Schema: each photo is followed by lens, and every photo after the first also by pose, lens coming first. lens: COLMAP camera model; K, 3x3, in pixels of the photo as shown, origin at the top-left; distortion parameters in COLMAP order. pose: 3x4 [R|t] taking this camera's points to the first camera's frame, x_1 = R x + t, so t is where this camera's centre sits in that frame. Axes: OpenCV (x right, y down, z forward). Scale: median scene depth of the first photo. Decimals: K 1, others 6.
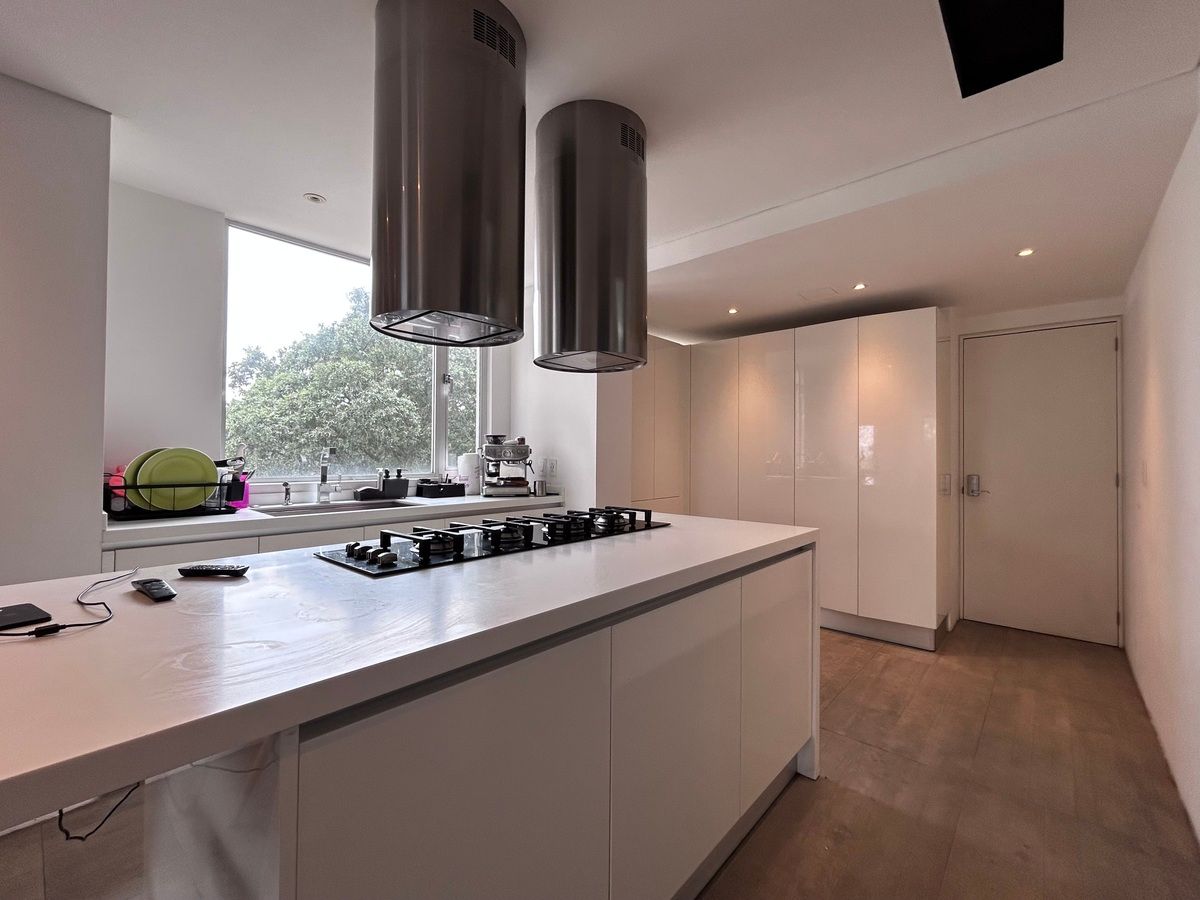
lens RADIAL K [[508.4, 0, 600.0], [0, 508.4, 450.0], [0, 0, 1]] dist [0.001486, 0.000218]
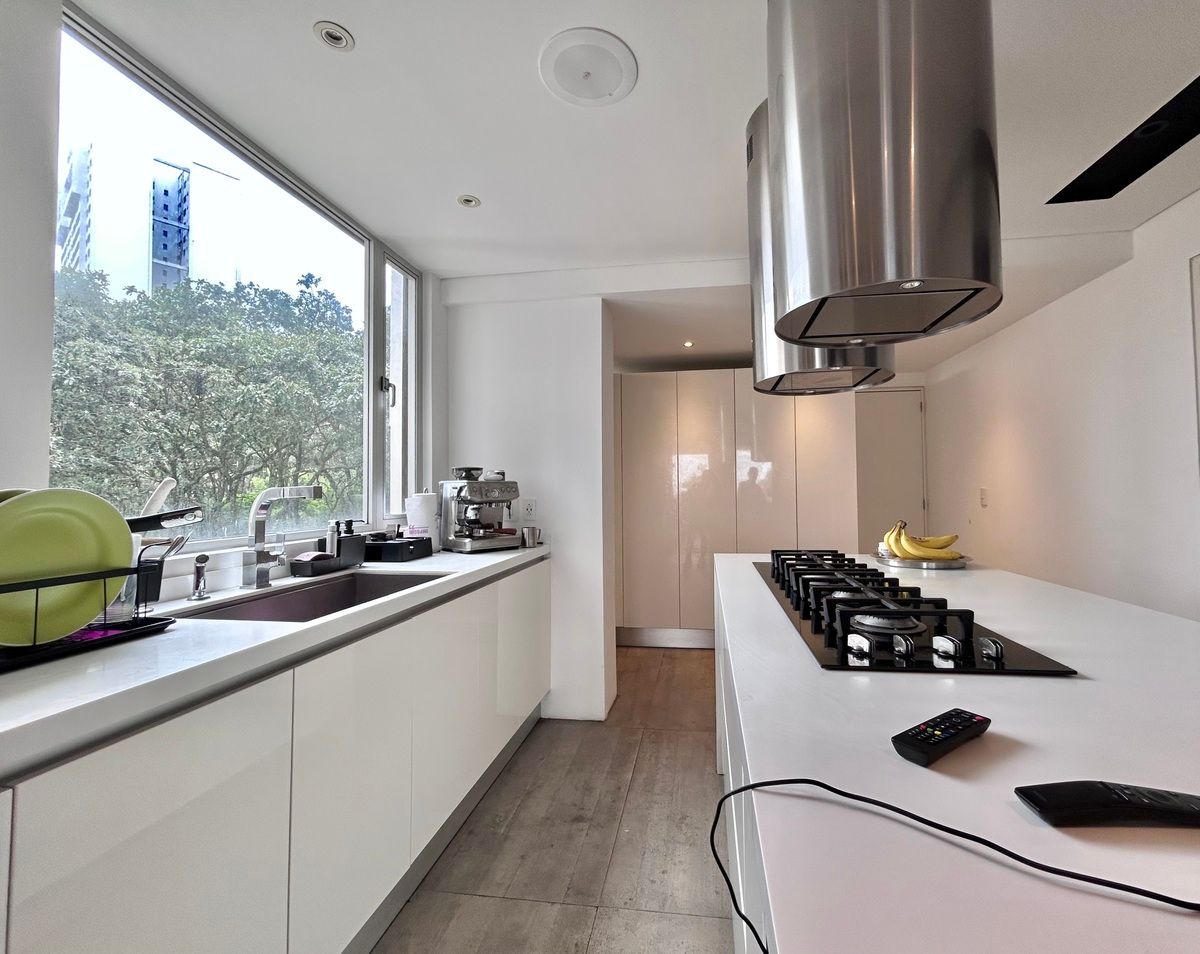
lens RADIAL K [[520.2, 0, 631.8], [0, 520.2, 477.3], [0, 0, 1]] dist [-0.000544, -0.000036]
pose [[0.833370, -0.000261, 0.552716, -0.465497], [0.009759, 0.999851, -0.014243, -0.002627], [-0.552630, 0.017264, 0.833248, 0.274589]]
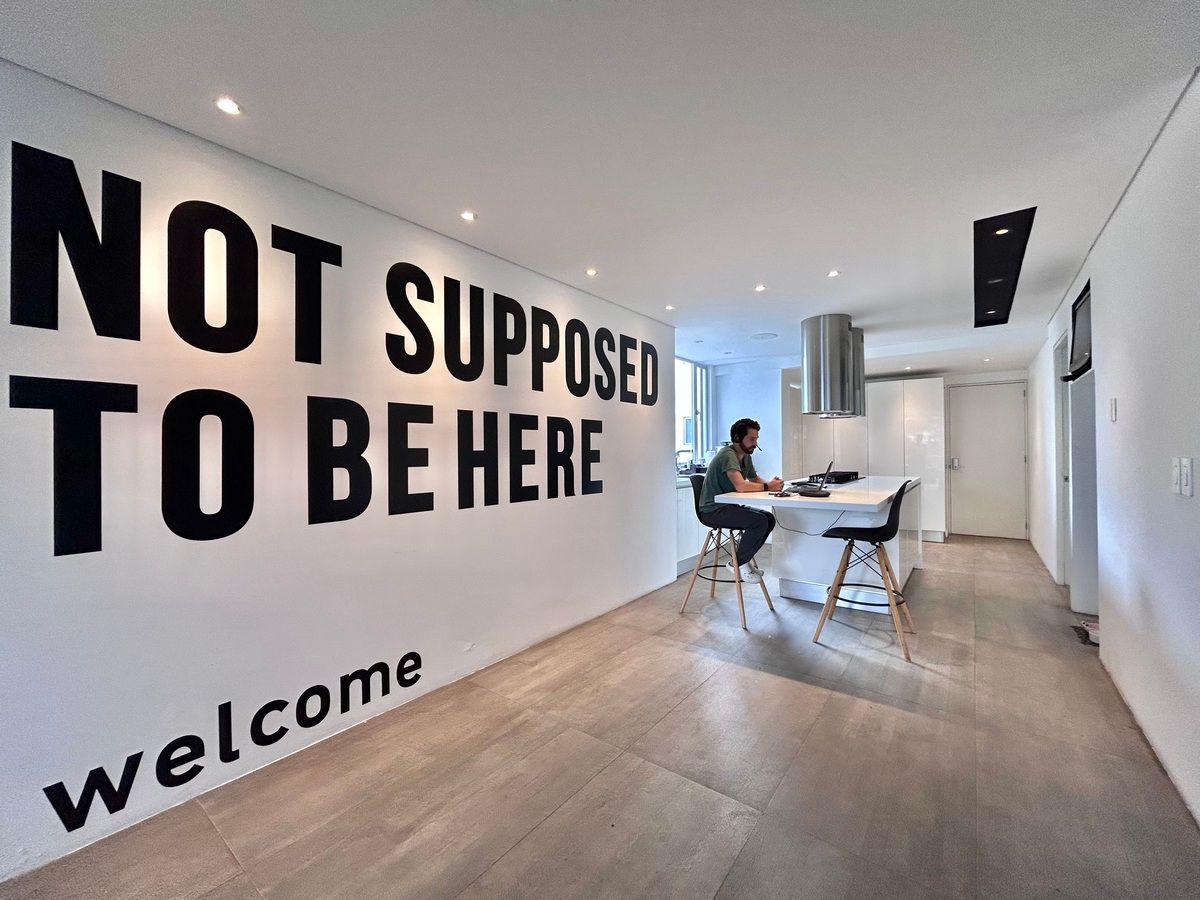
lens RADIAL K [[487.6, 0, 600.0], [0, 487.6, 450.0], [0, 0, 1]] dist [-0.000193, -0.000229]
pose [[0.997442, -0.016980, 0.069428, -0.908251], [0.016265, 0.999809, 0.010838, -0.029421], [-0.069599, -0.009681, 0.997528, -0.917359]]
